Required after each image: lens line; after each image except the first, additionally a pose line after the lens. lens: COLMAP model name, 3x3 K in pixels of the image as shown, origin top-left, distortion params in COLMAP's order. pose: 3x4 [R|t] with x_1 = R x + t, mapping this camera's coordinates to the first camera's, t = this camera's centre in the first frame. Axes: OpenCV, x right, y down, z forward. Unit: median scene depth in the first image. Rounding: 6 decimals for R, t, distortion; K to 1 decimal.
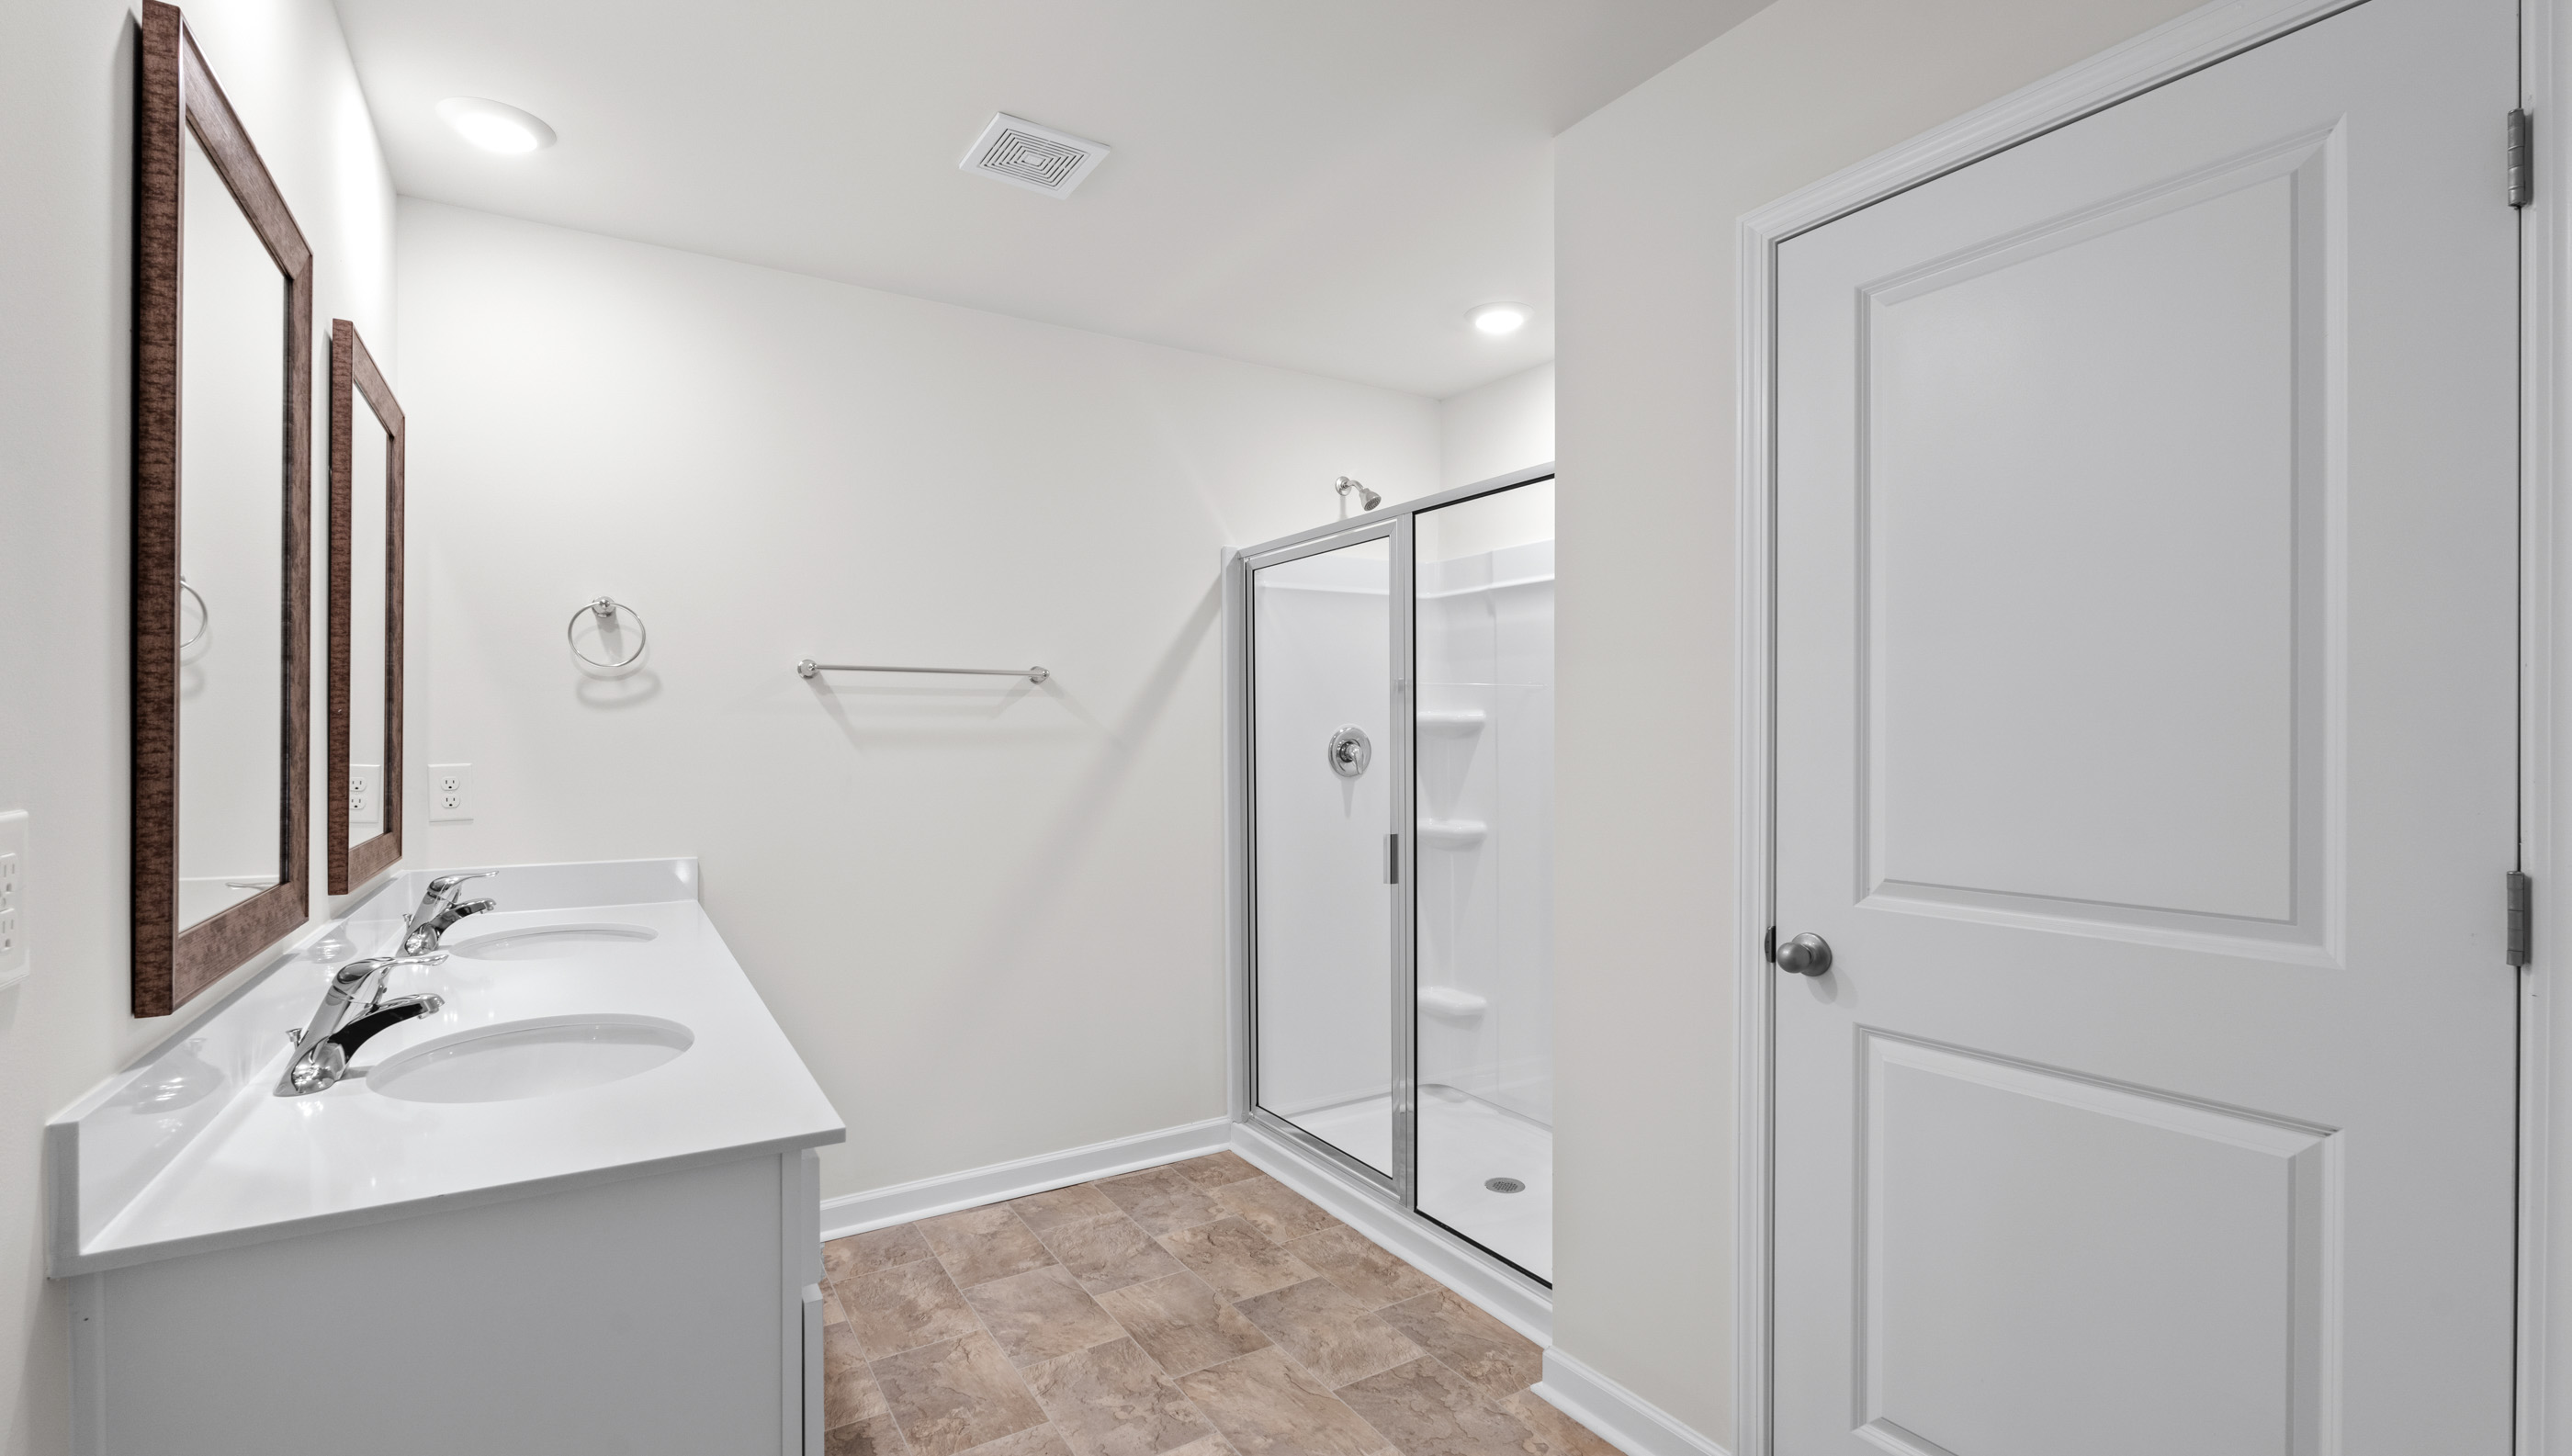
lens RADIAL K [[1120.7, 0, 1289.0], [0, 1120.7, 731.7], [0, 0, 1]] dist [-0.000508, -0.000757]
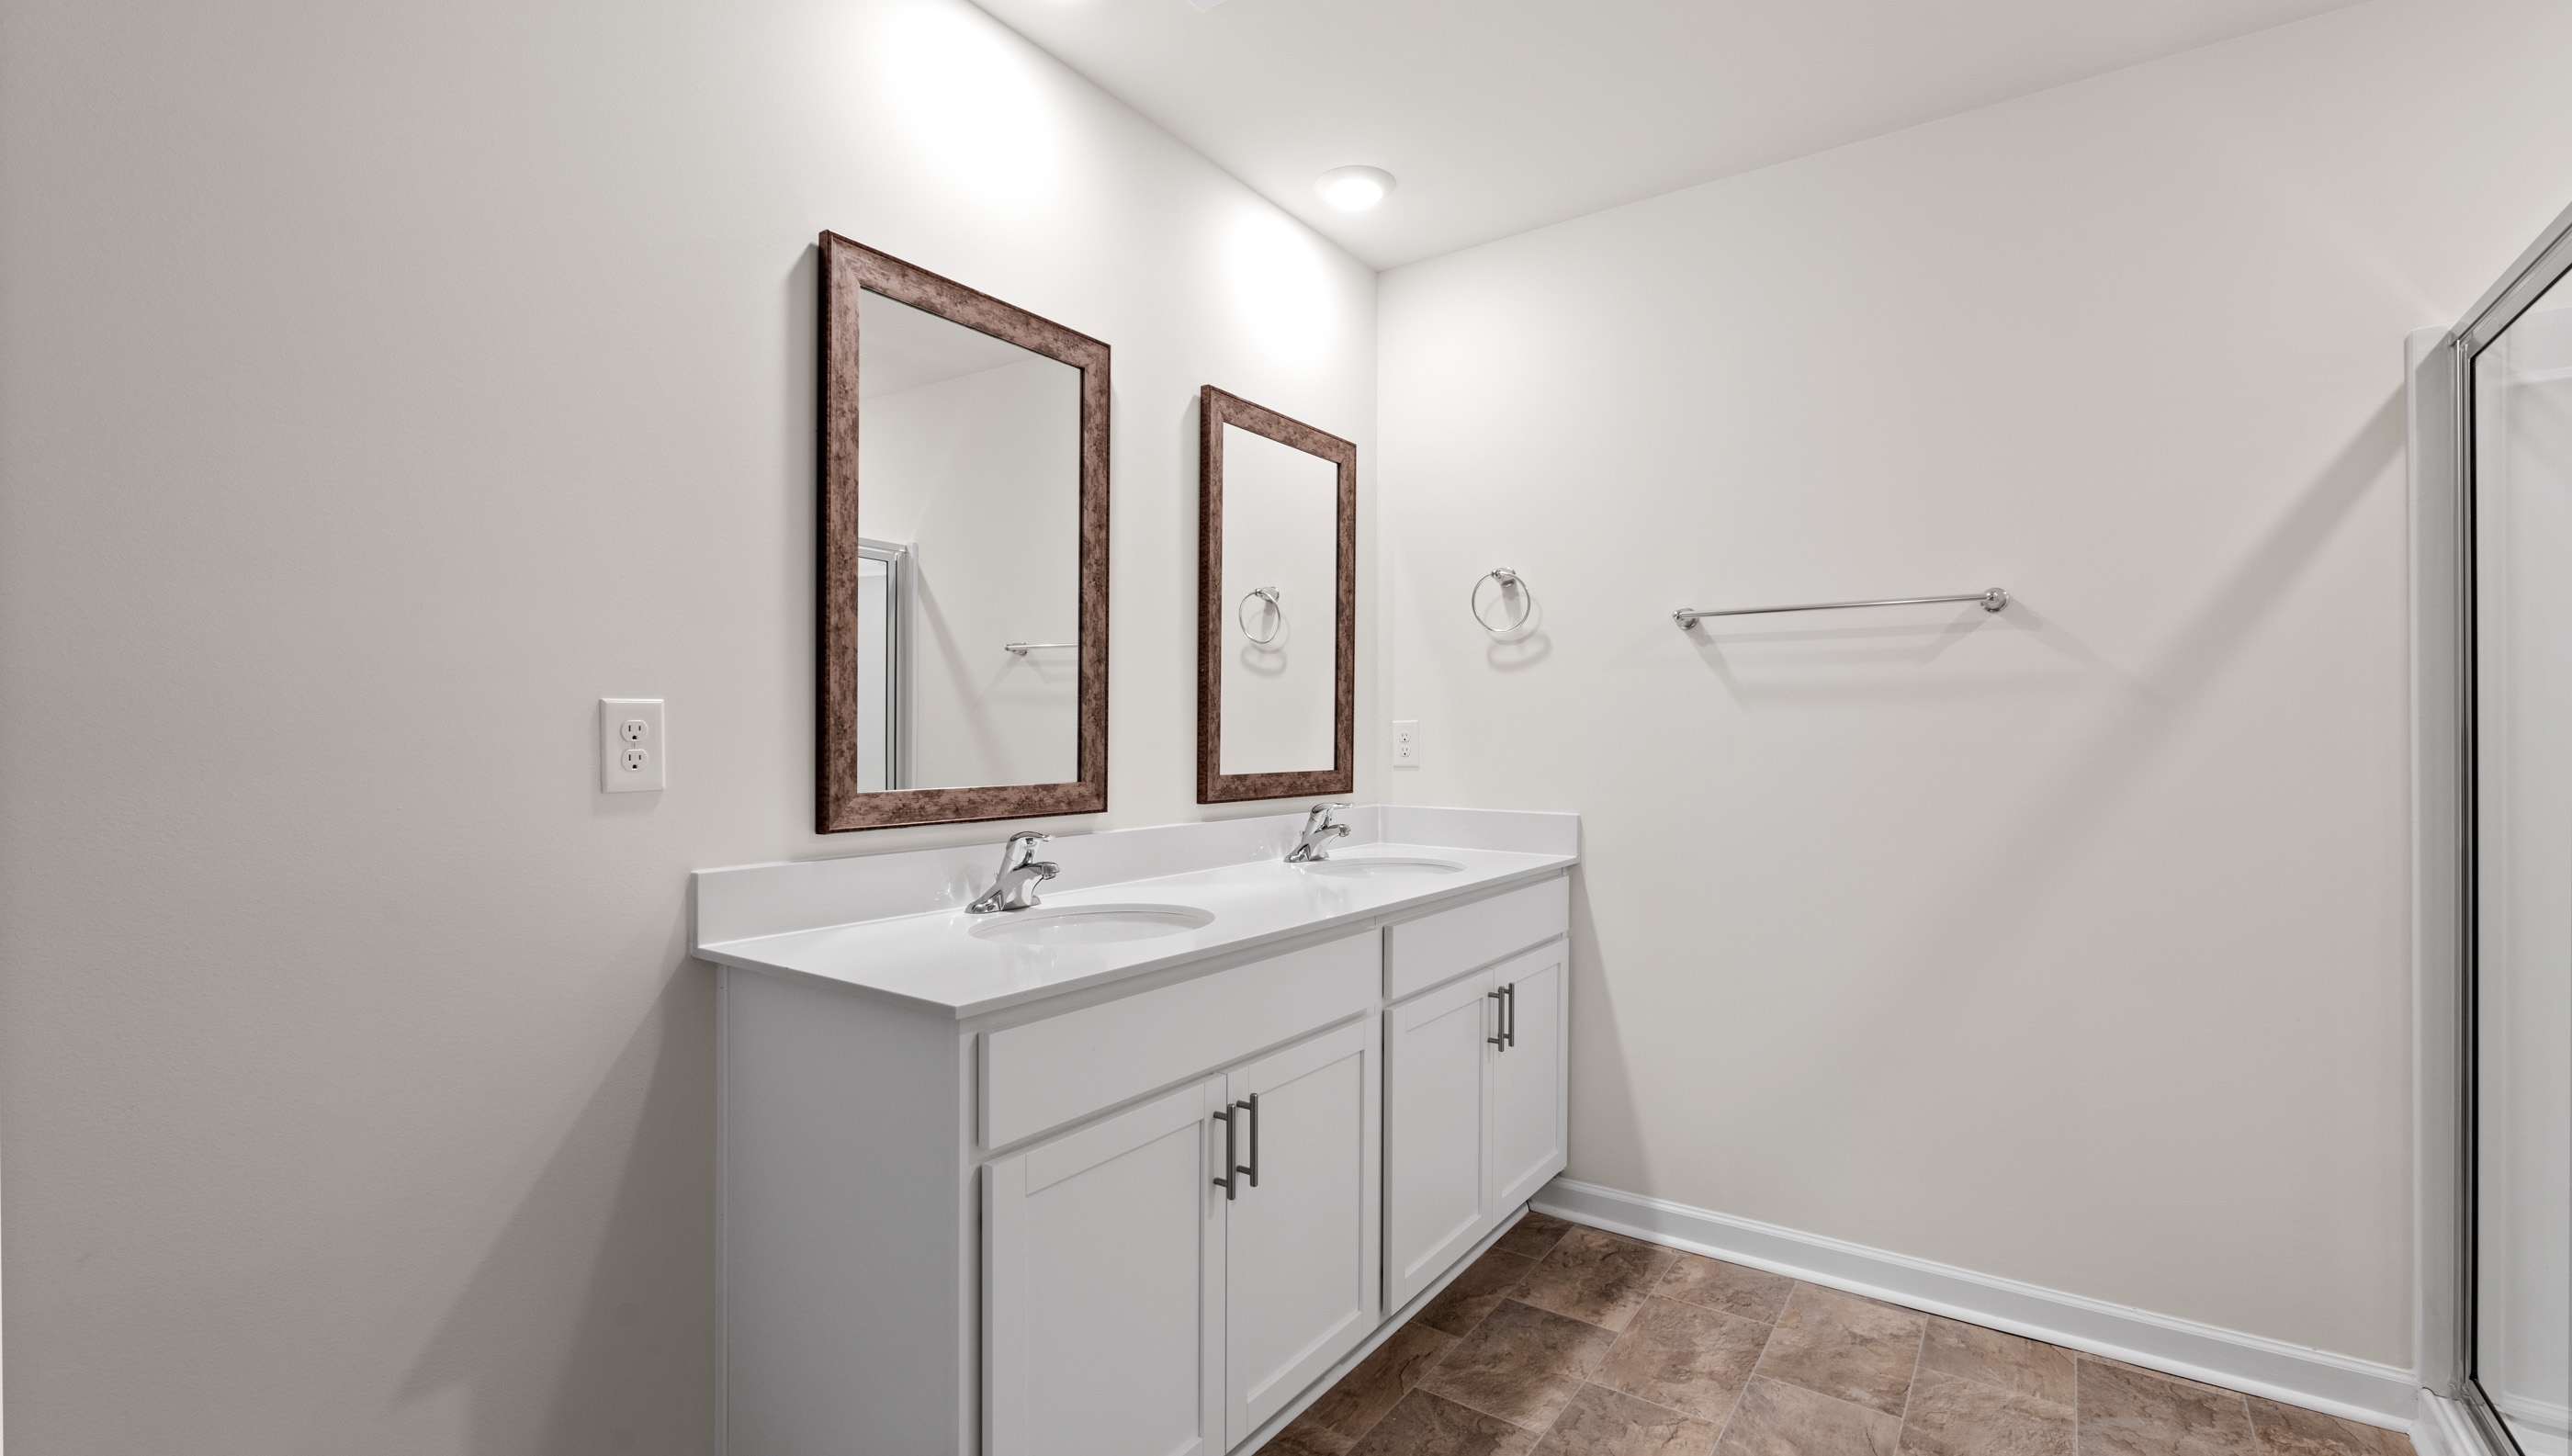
lens RADIAL K [[1120.7, 0, 1290.0], [0, 1120.7, 735.3], [0, 0, 1]] dist [-0.000508, -0.000757]
pose [[0.392374, -0.000045, -0.919806, 0.295230], [0.002898, 0.999995, 0.001188, 0.038680], [0.919801, -0.003131, 0.392372, 0.362397]]
